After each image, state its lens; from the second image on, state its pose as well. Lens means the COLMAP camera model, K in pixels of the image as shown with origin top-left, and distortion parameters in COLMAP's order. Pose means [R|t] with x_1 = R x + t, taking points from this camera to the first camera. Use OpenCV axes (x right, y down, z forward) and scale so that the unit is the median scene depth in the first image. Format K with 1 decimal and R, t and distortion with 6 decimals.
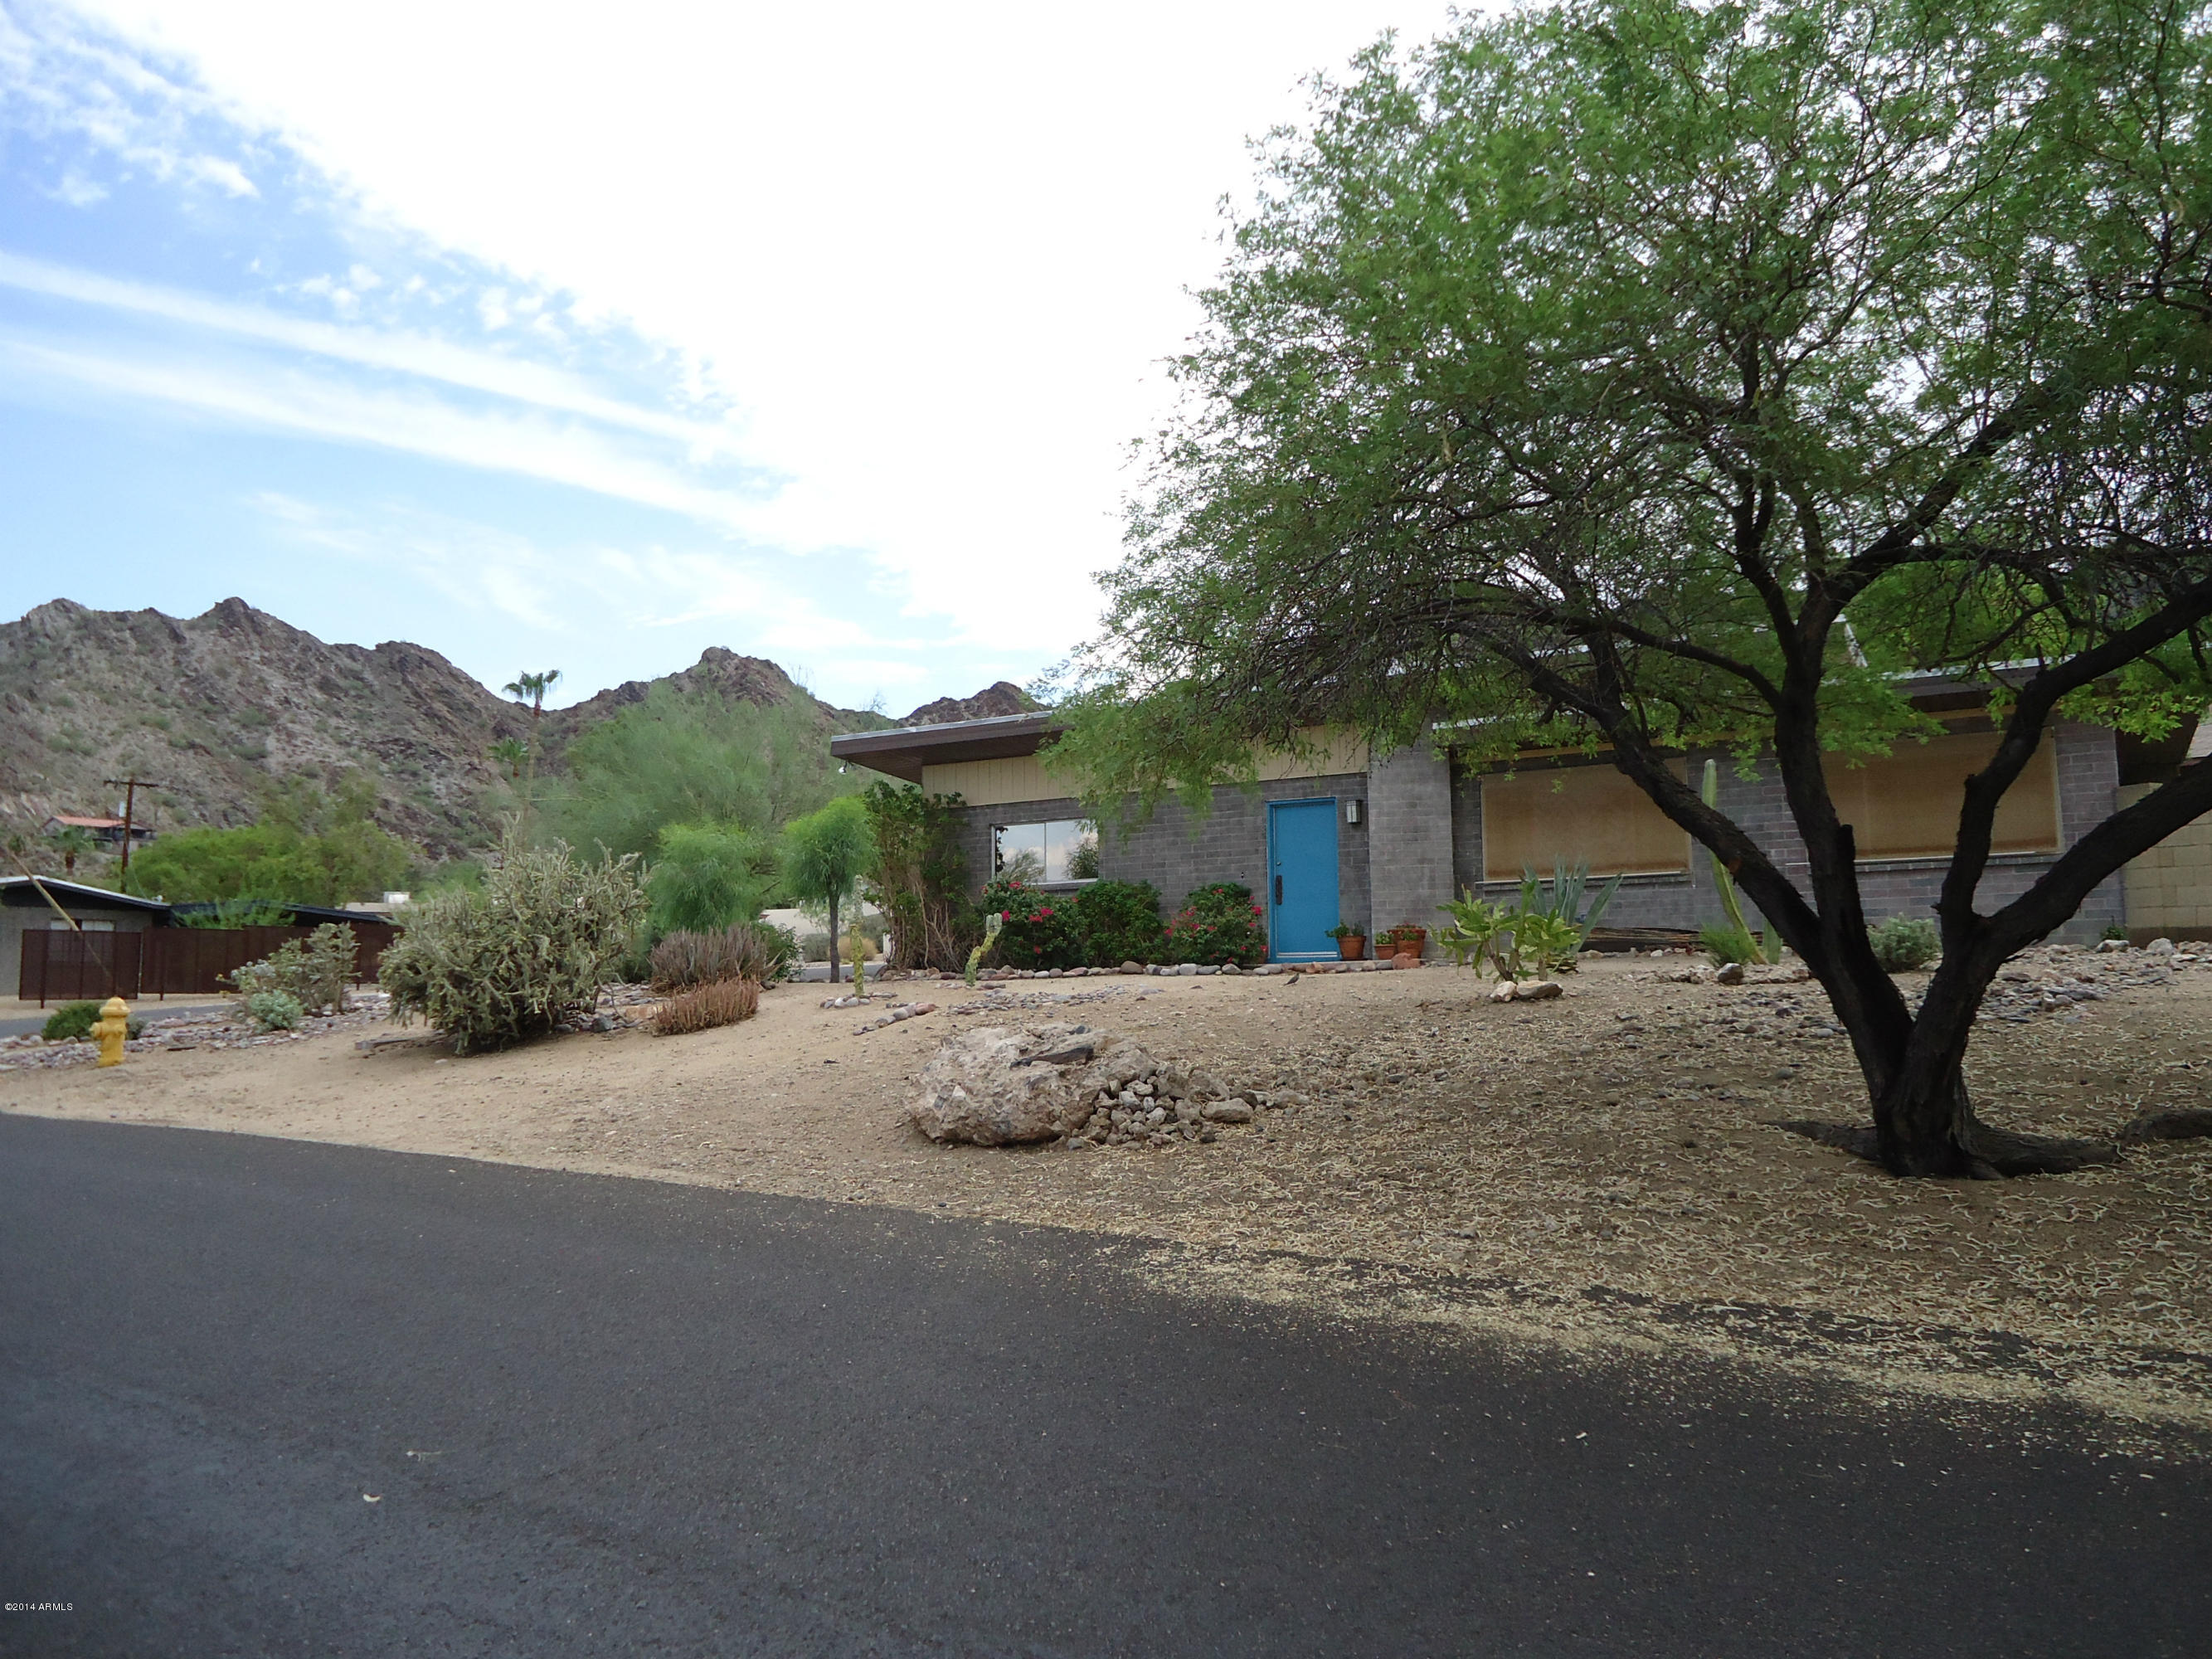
lens RADIAL K [[1607.2, 0, 1101.0], [0, 1607.2, 822.8], [0, 0, 1]] dist [-0.006208, 0.002011]
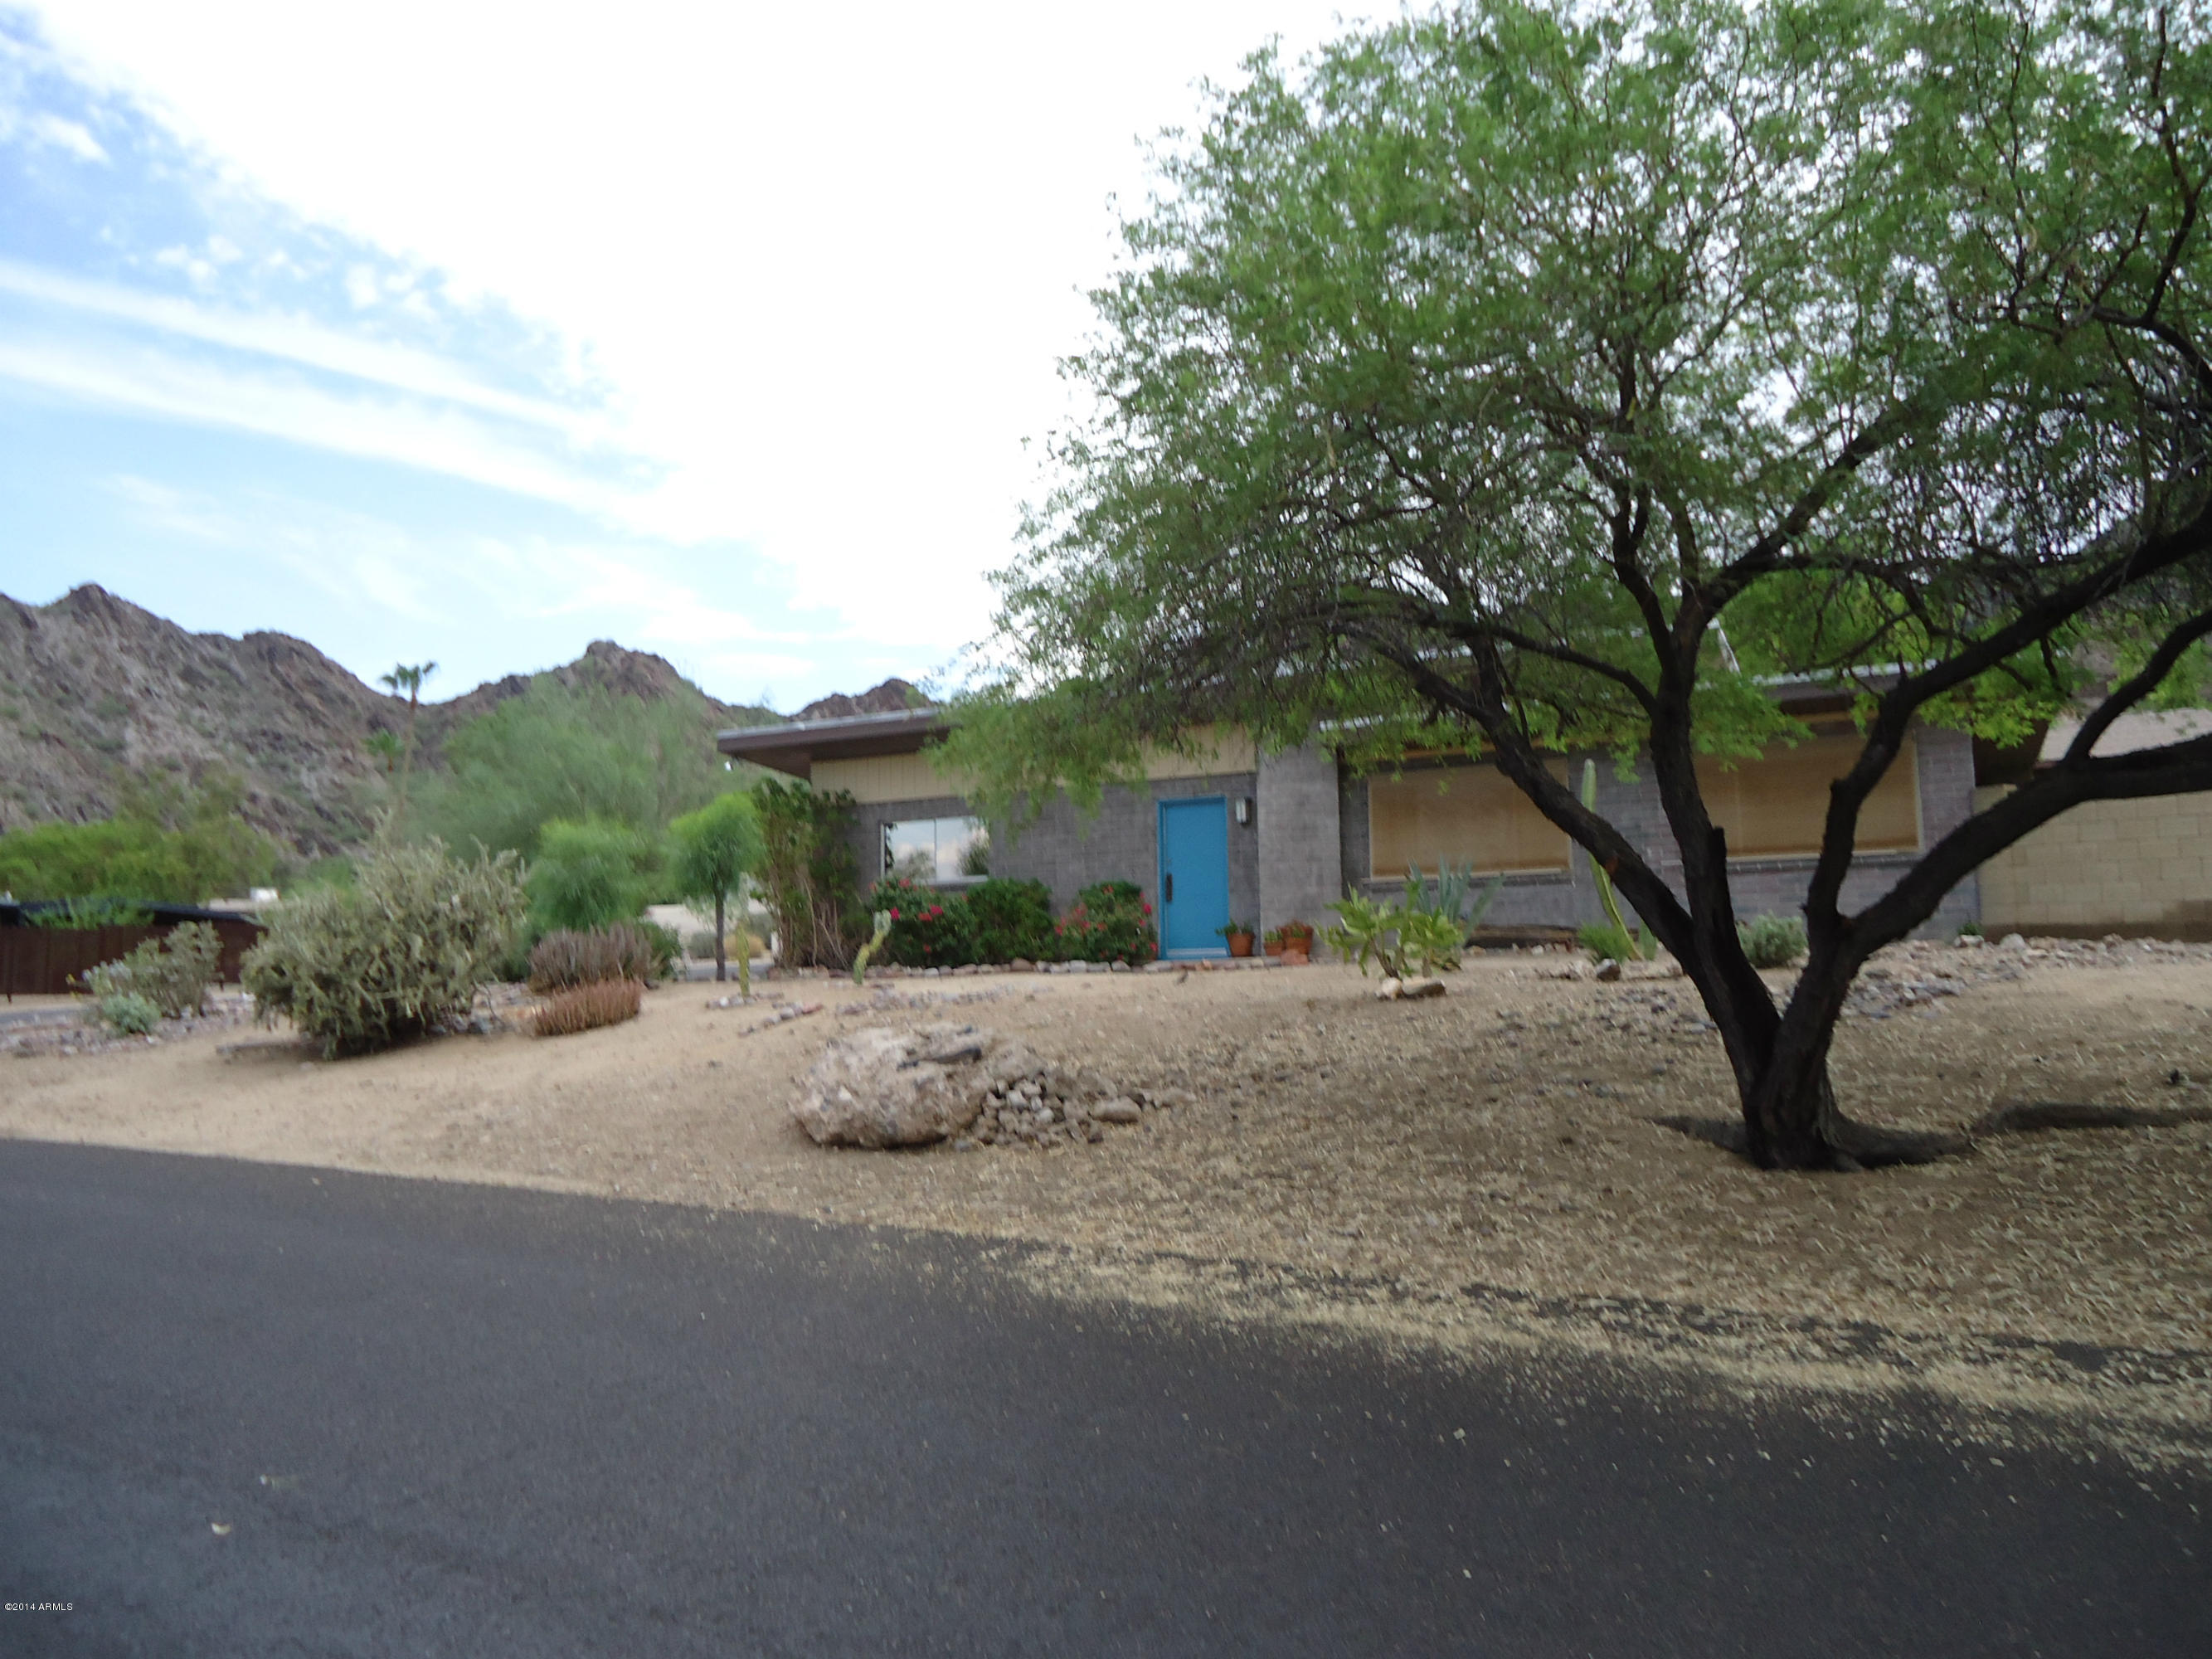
lens RADIAL K [[1607.2, 0, 1101.5], [0, 1607.2, 823.6], [0, 0, 1]] dist [-0.006208, 0.002011]
pose [[0.997753, 0.002195, 0.066961, 0.002328], [-0.002372, 0.999994, 0.002565, -0.001692], [-0.066955, -0.002718, 0.997752, 0.003212]]
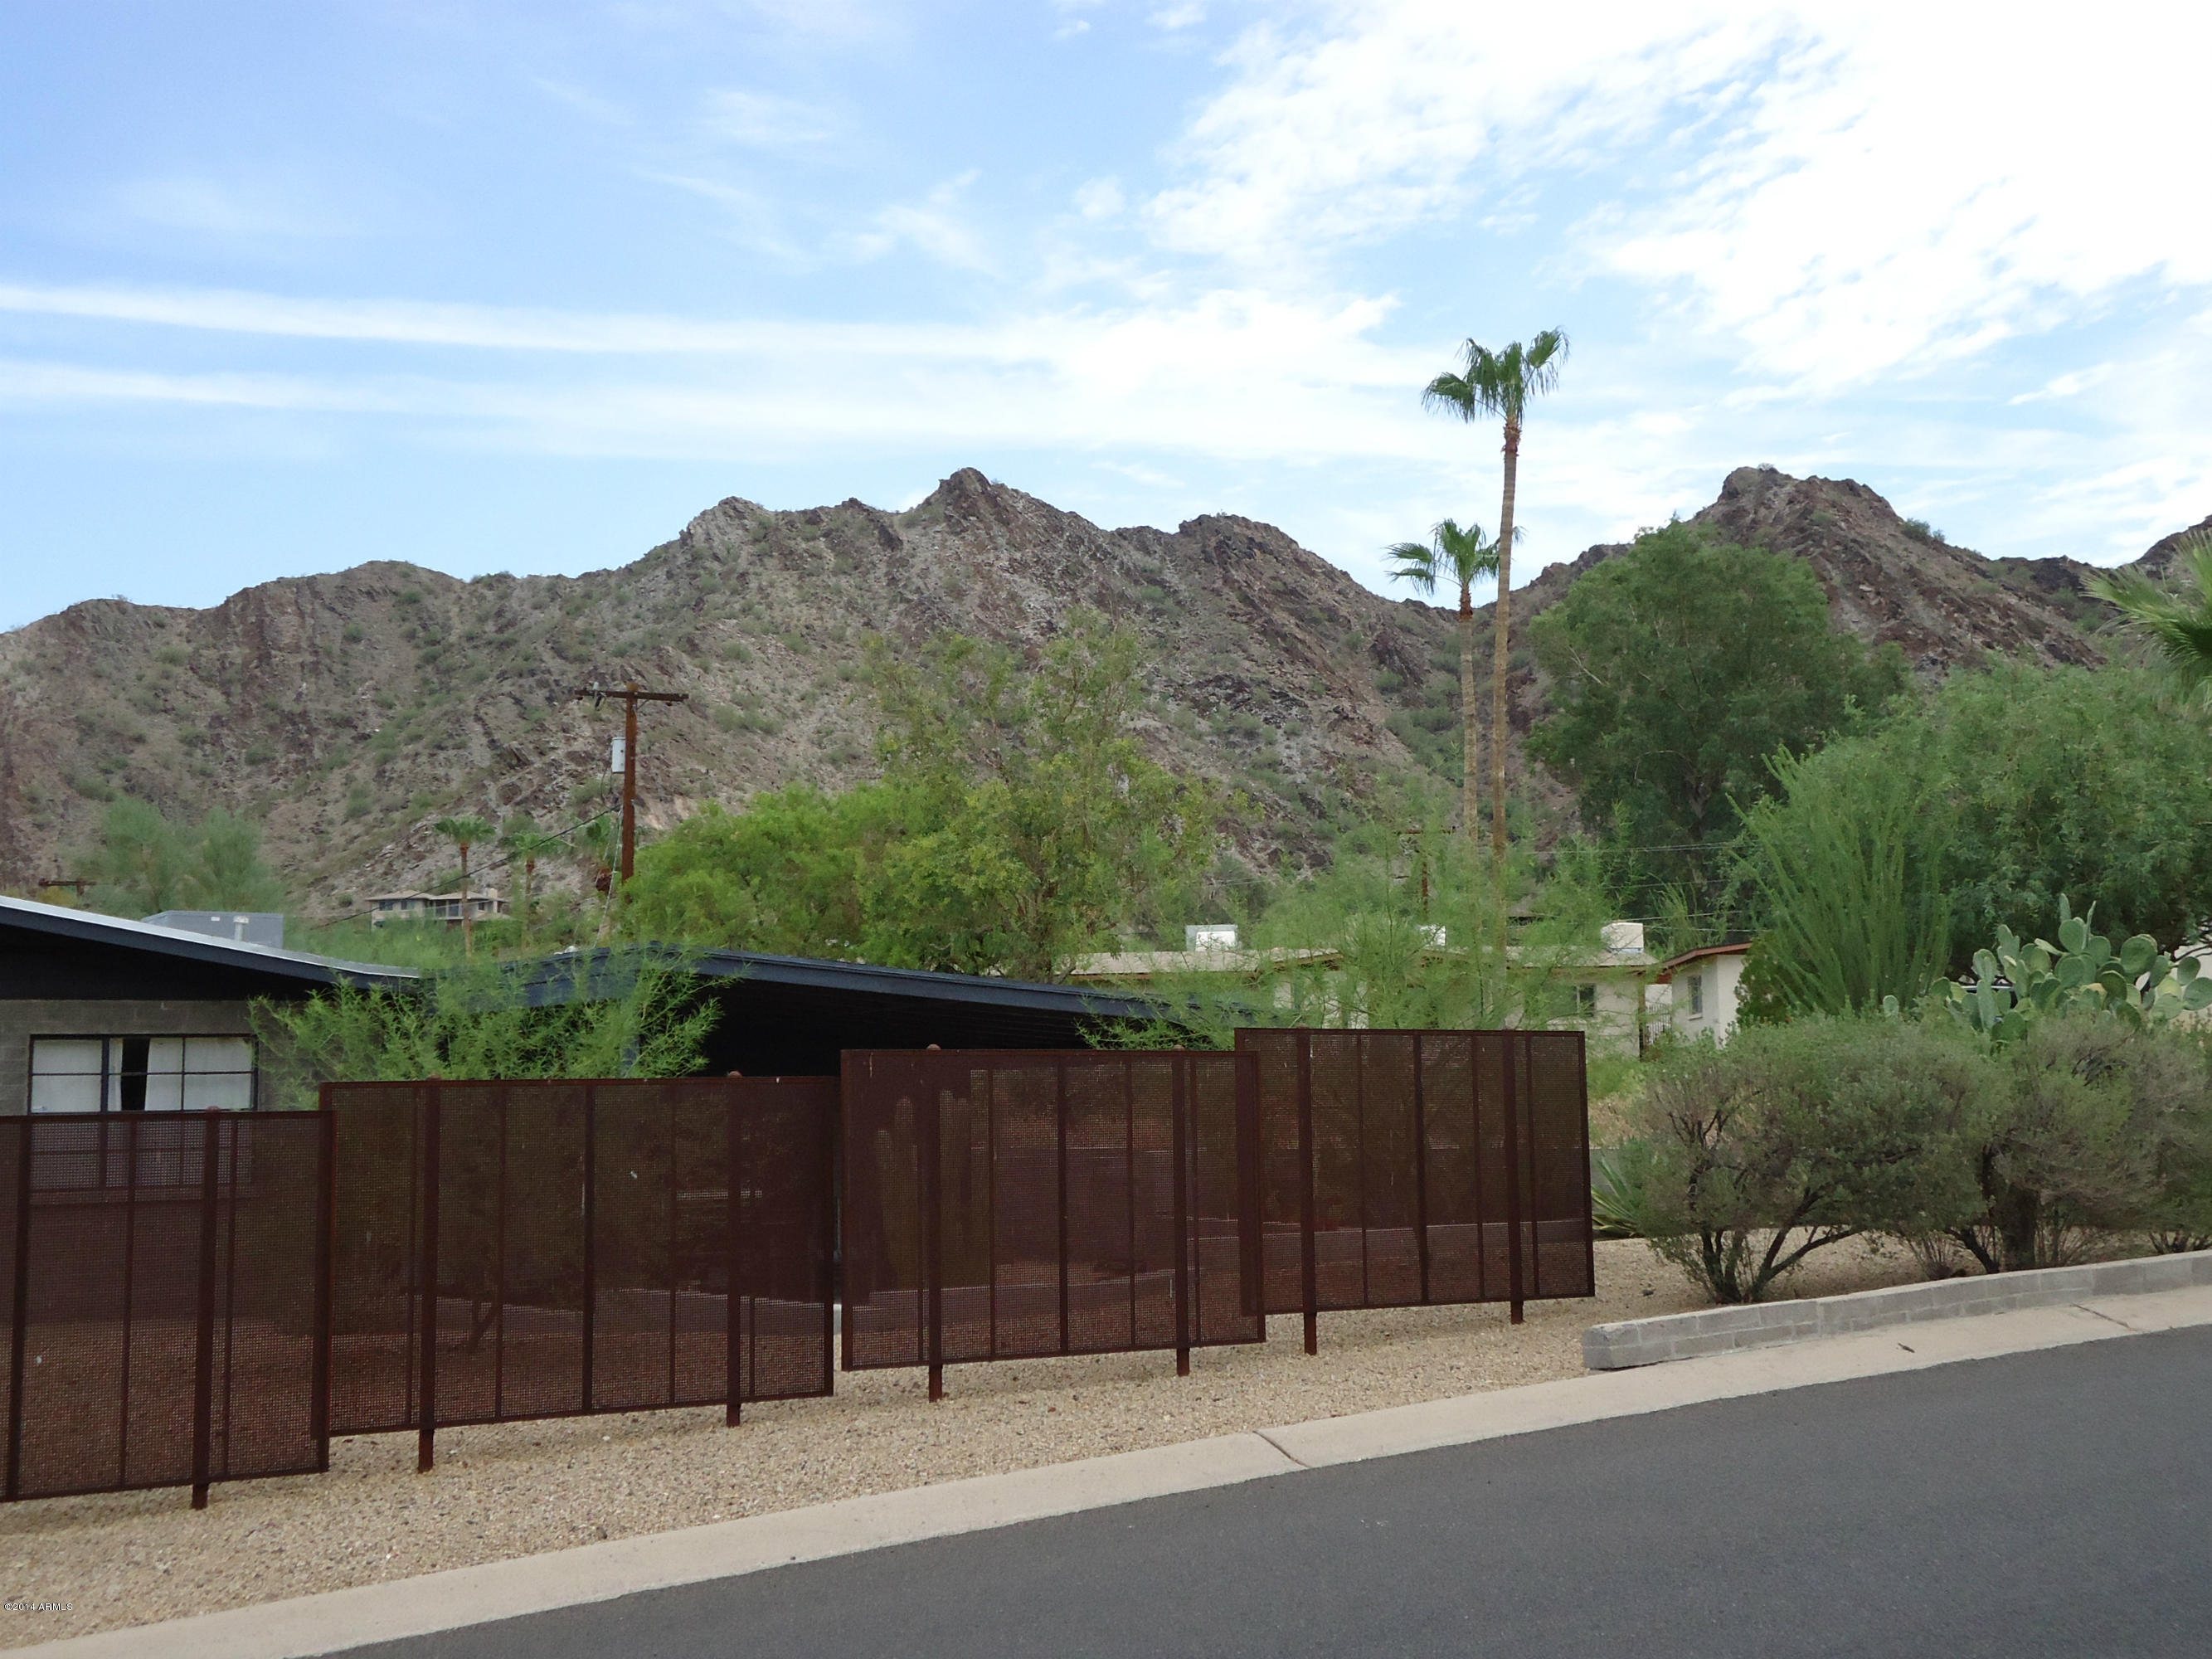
lens RADIAL K [[2768.2, 0, 1108.8], [0, 2768.2, 823.9], [0, 0, 1]] dist [0.085642, 0.000000]
pose [[0.895665, -0.050394, -0.441866, -0.765235], [0.054287, 0.998518, -0.003839, 0.100730], [0.441404, -0.020549, 0.897073, 1.849437]]
